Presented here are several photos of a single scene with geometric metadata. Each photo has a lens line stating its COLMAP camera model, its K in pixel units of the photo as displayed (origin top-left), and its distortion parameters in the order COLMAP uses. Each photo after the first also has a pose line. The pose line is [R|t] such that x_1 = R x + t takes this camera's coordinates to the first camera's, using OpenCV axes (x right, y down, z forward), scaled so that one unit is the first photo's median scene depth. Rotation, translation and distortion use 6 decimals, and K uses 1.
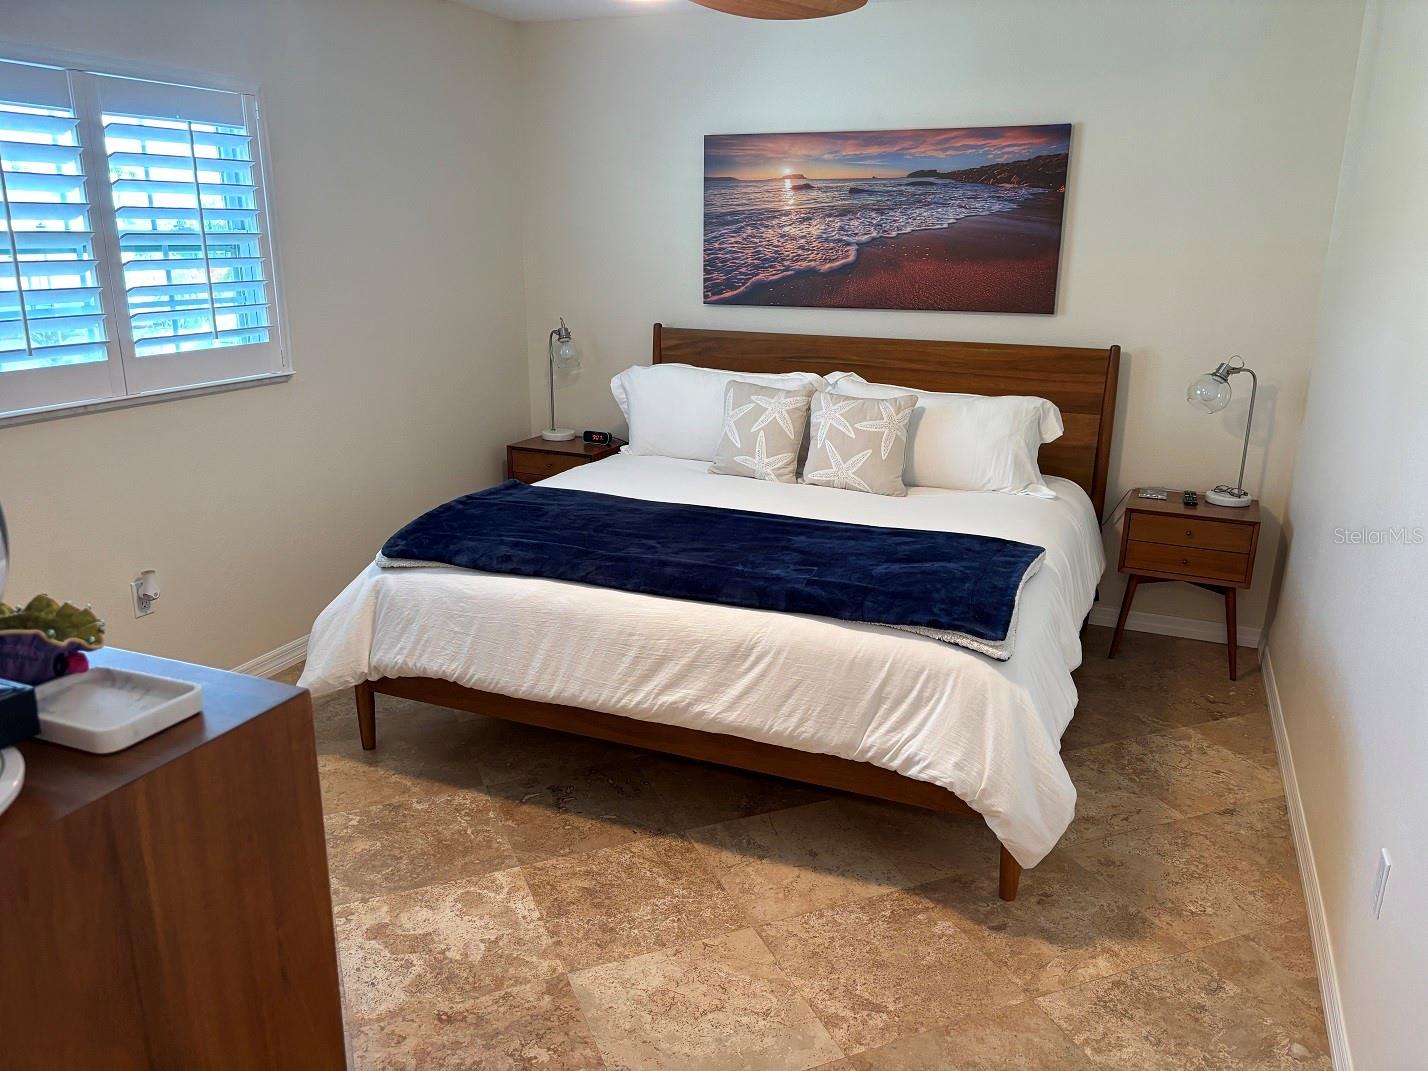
lens RADIAL K [[1079.1, 0, 723.5], [0, 1079.1, 549.0], [0, 0, 1]] dist [0.059266, -0.080218]
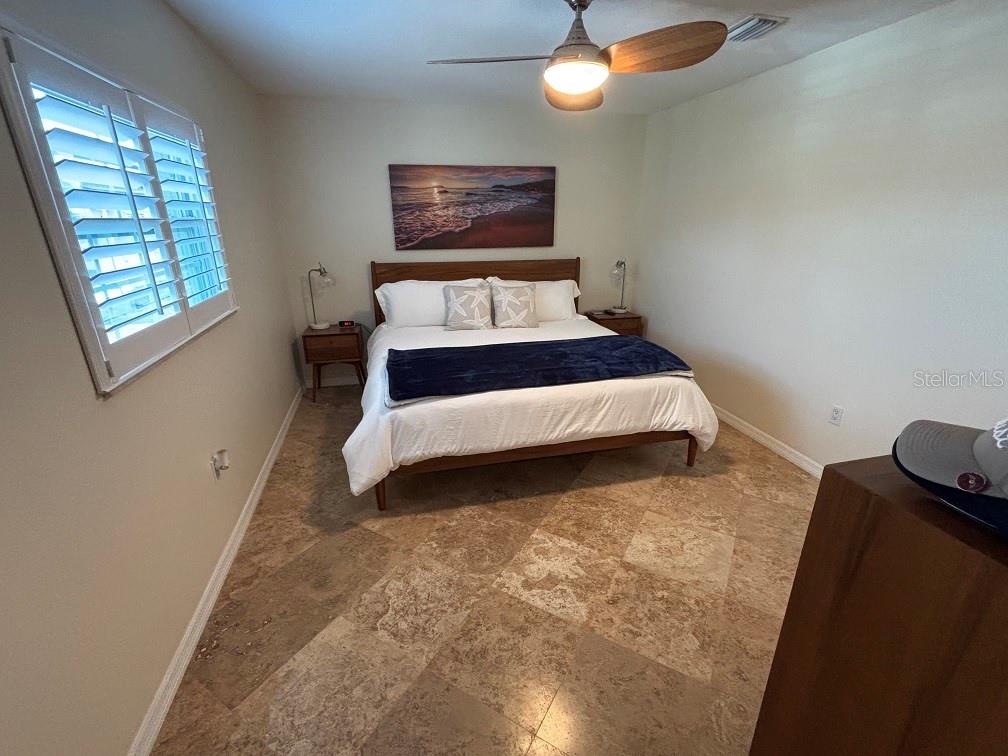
lens RADIAL K [[447.6, 0, 503.0], [0, 447.6, 380.1], [0, 0, 1]] dist [0.026897, -0.025896]
pose [[0.806363, -0.216623, 0.550321, -0.422272], [0.180524, 0.976251, 0.119768, -0.061170], [-0.563196, 0.002770, 0.826319, 0.220335]]
